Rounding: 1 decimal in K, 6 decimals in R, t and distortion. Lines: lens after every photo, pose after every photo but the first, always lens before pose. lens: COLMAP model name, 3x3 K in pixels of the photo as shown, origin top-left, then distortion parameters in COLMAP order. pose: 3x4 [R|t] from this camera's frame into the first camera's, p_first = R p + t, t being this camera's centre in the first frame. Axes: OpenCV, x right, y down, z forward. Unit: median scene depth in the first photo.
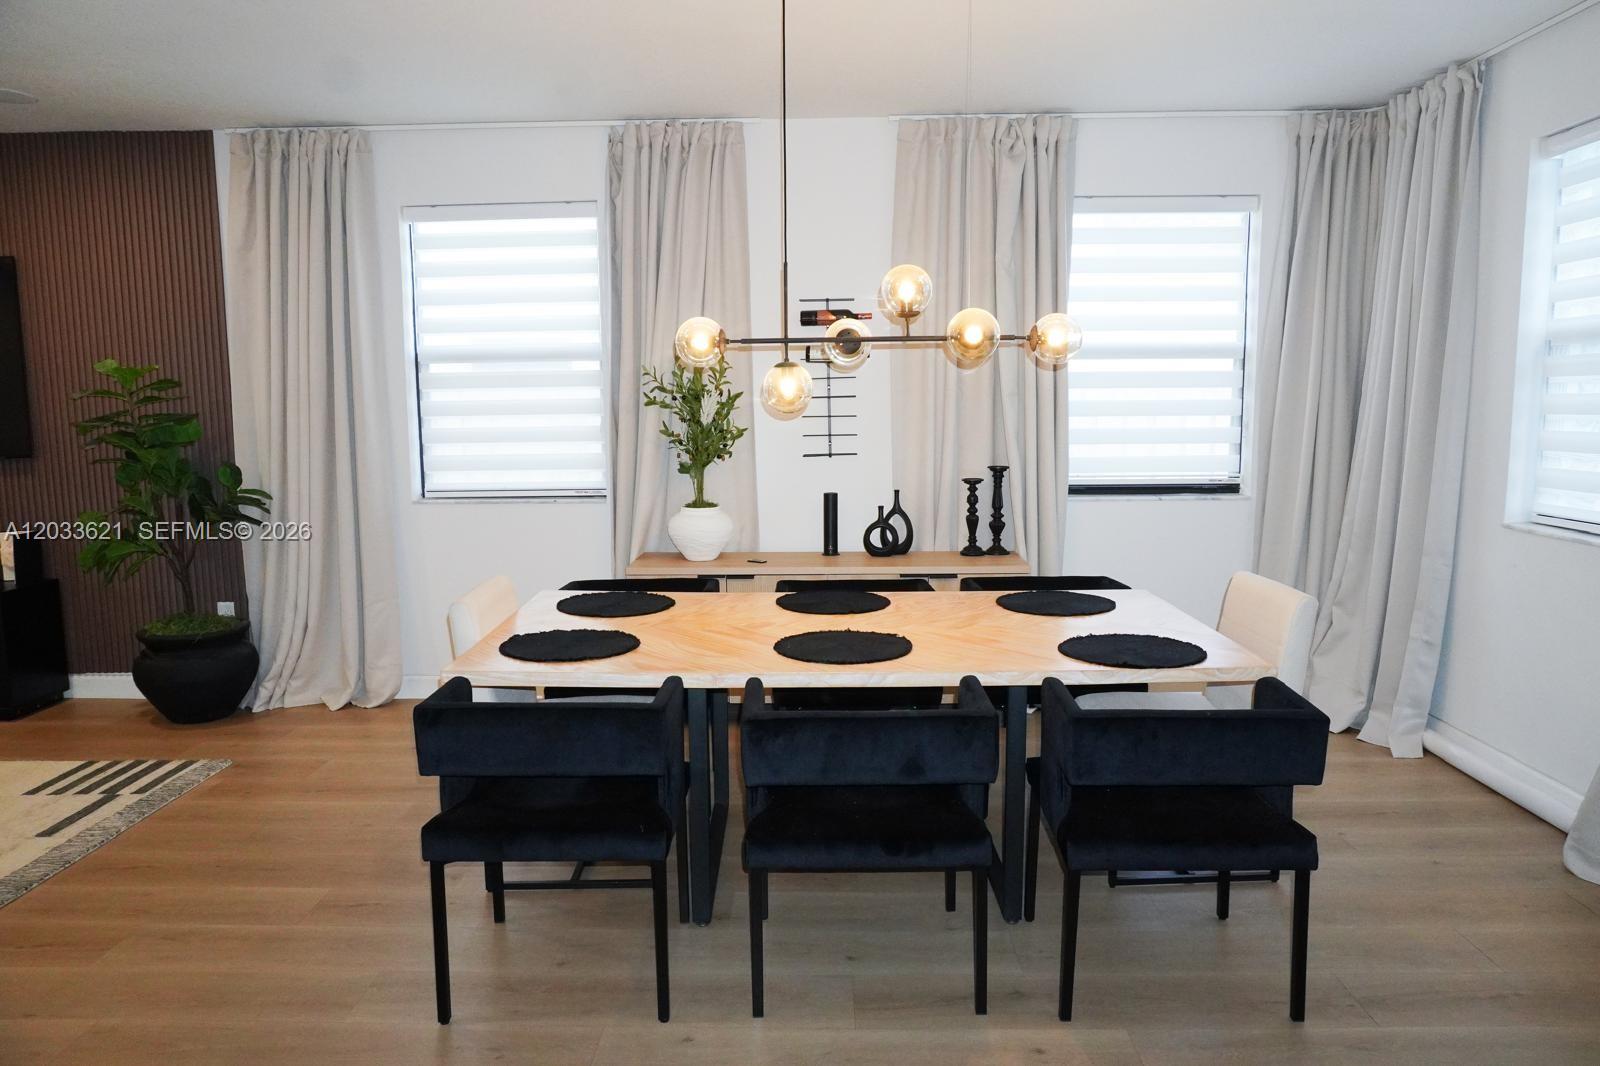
lens RADIAL K [[1052.3, 0, 800.0], [0, 1052.3, 533.0], [0, 0, 1]] dist [-0.005328, -0.001012]
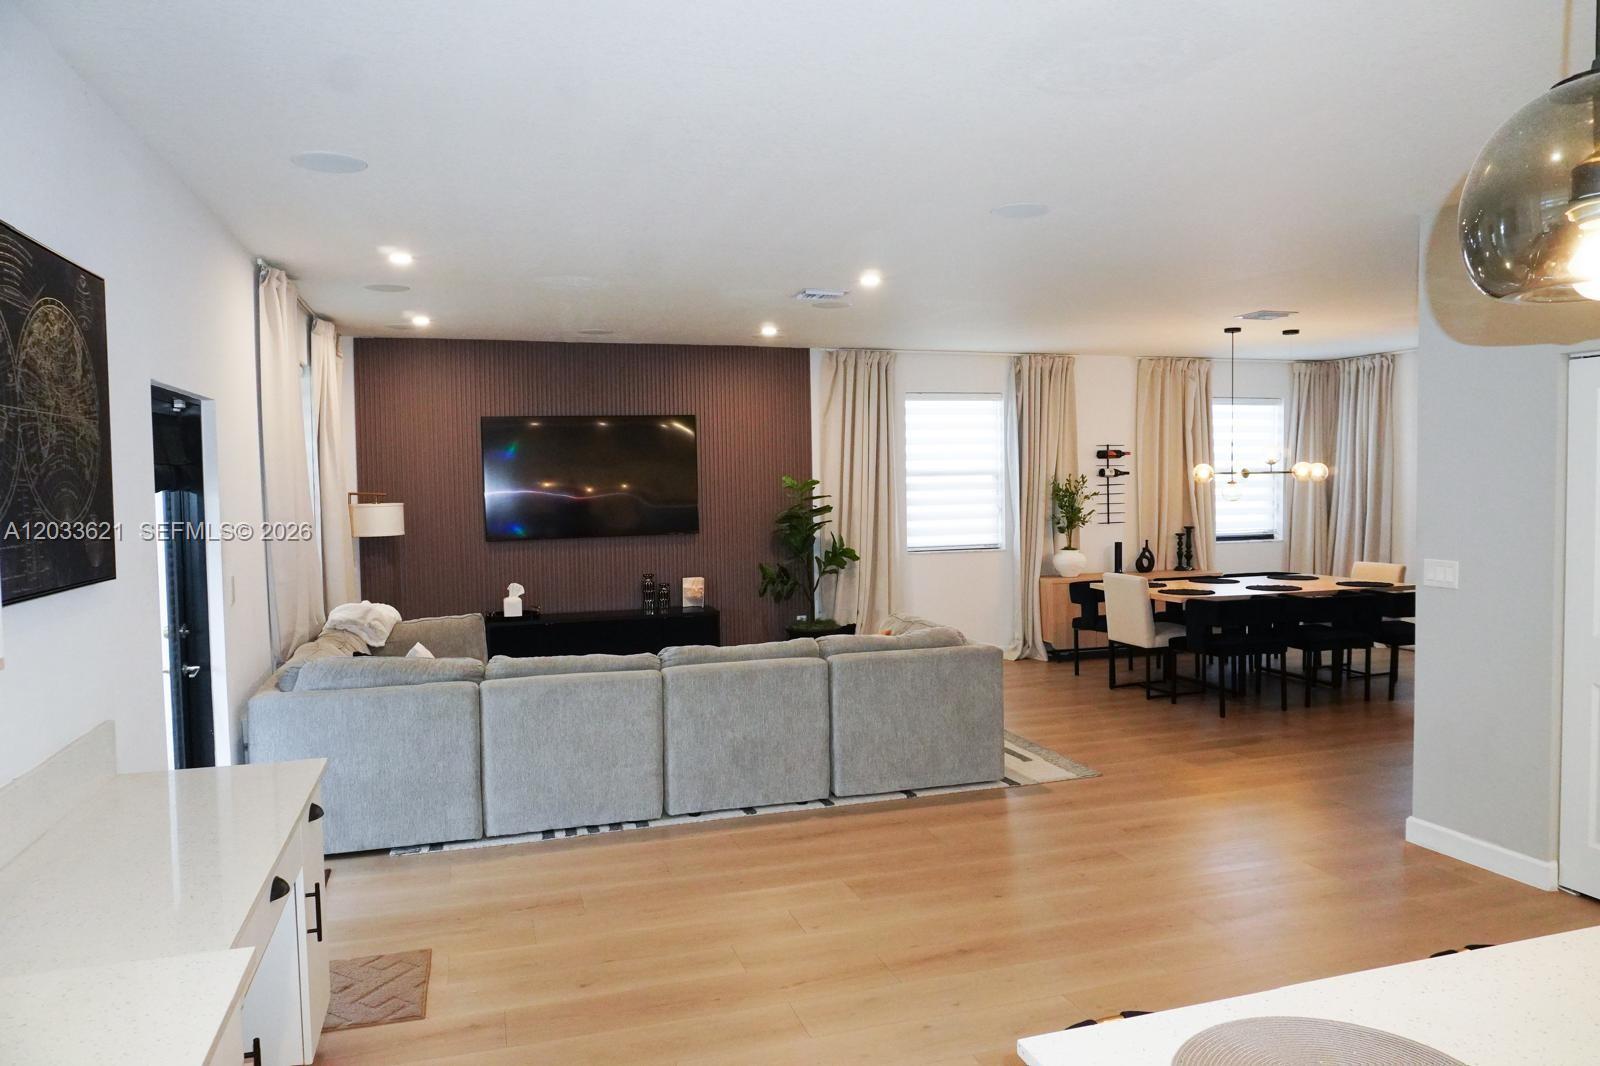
lens RADIAL K [[1052.3, 0, 800.0], [0, 1052.3, 533.0], [0, 0, 1]] dist [-0.005328, -0.001012]
pose [[0.947238, -0.018515, 0.319997, -1.170958], [0.046011, 0.995846, -0.078579, 0.073043], [-0.317212, 0.089157, 0.944154, -0.676495]]
